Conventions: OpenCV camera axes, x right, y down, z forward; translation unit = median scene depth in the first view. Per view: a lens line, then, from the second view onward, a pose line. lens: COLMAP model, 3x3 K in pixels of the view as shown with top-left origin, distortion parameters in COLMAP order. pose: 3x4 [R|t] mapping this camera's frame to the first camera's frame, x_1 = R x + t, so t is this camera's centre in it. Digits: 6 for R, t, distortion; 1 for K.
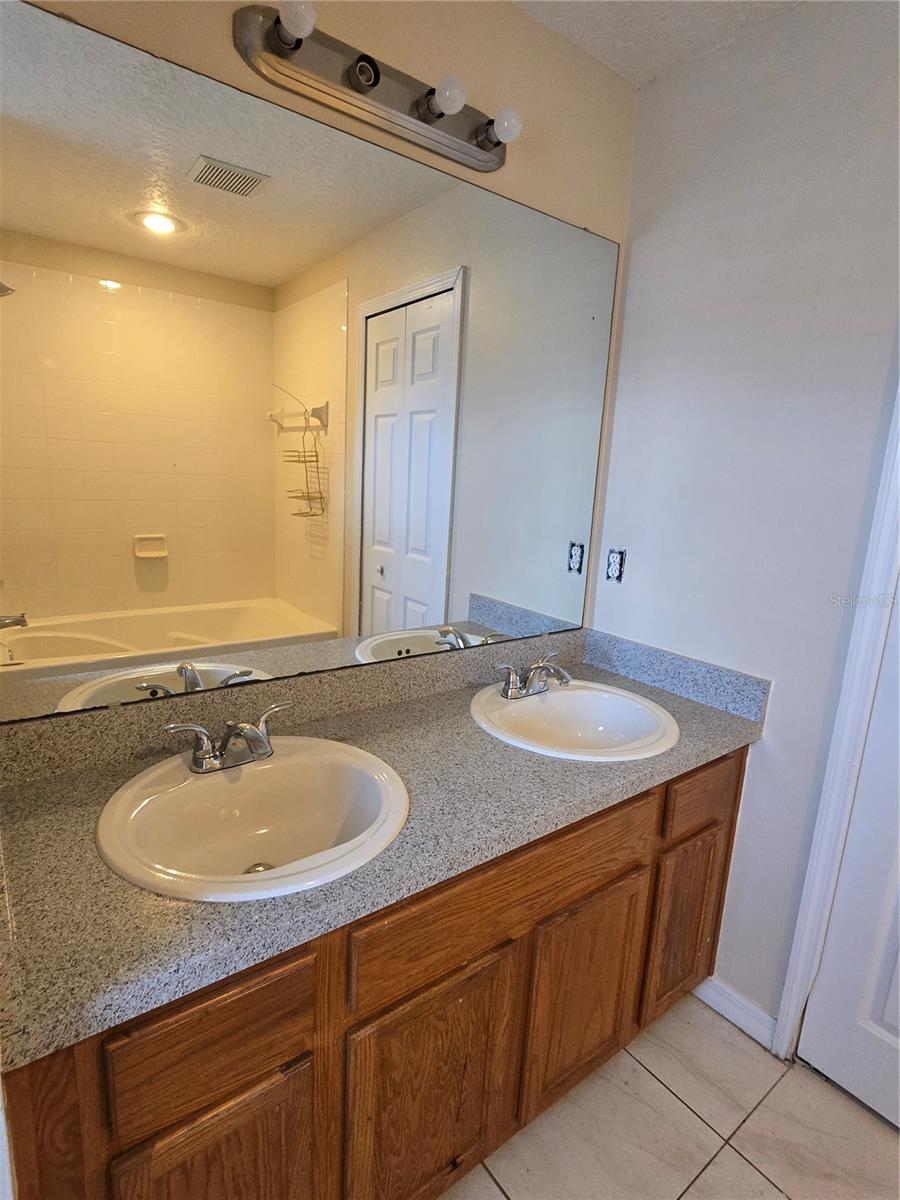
lens RADIAL K [[614.6, 0, 449.3], [0, 614.6, 597.9], [0, 0, 1]] dist [-0.009442, -0.001308]
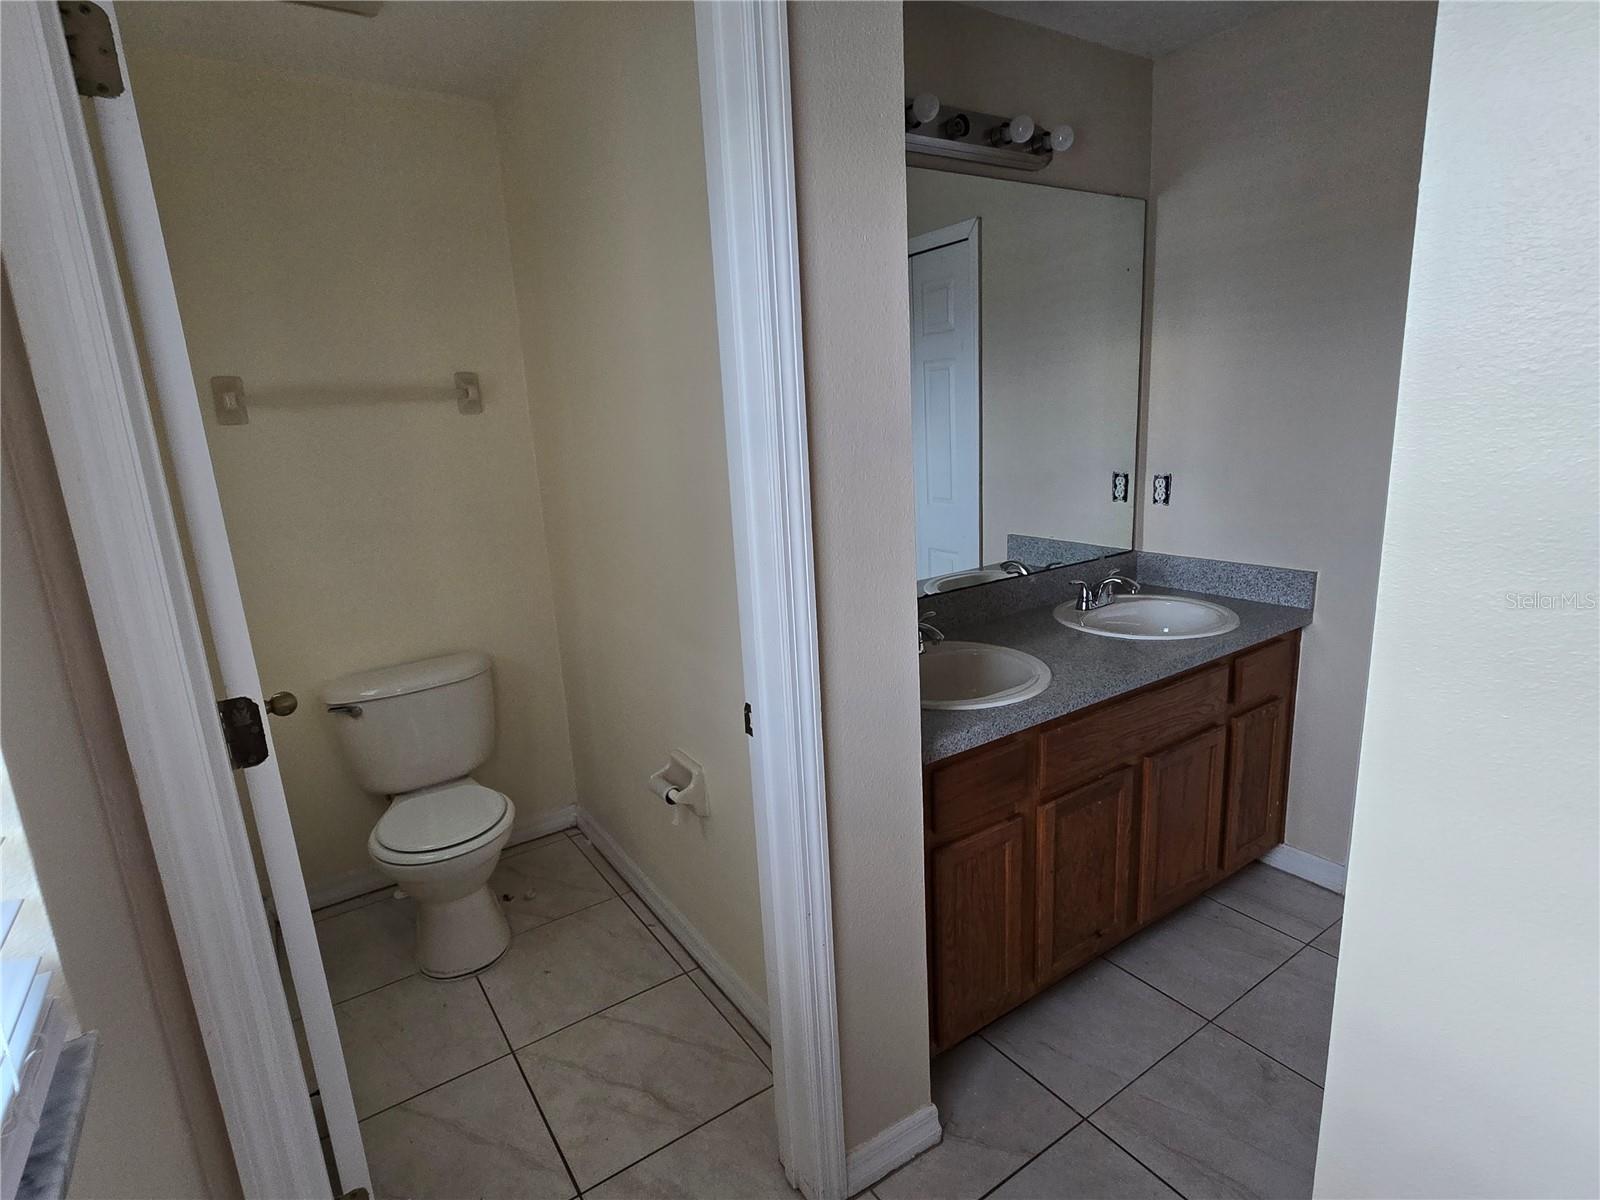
lens RADIAL K [[819.4, 0, 792.7], [0, 819.4, 604.7], [0, 0, 1]] dist [-0.009442, -0.001308]
pose [[0.992018, -0.087280, -0.091009, -0.292612], [0.089867, 0.995647, 0.024711, 0.061730], [0.088457, -0.032692, 0.995543, -0.566137]]
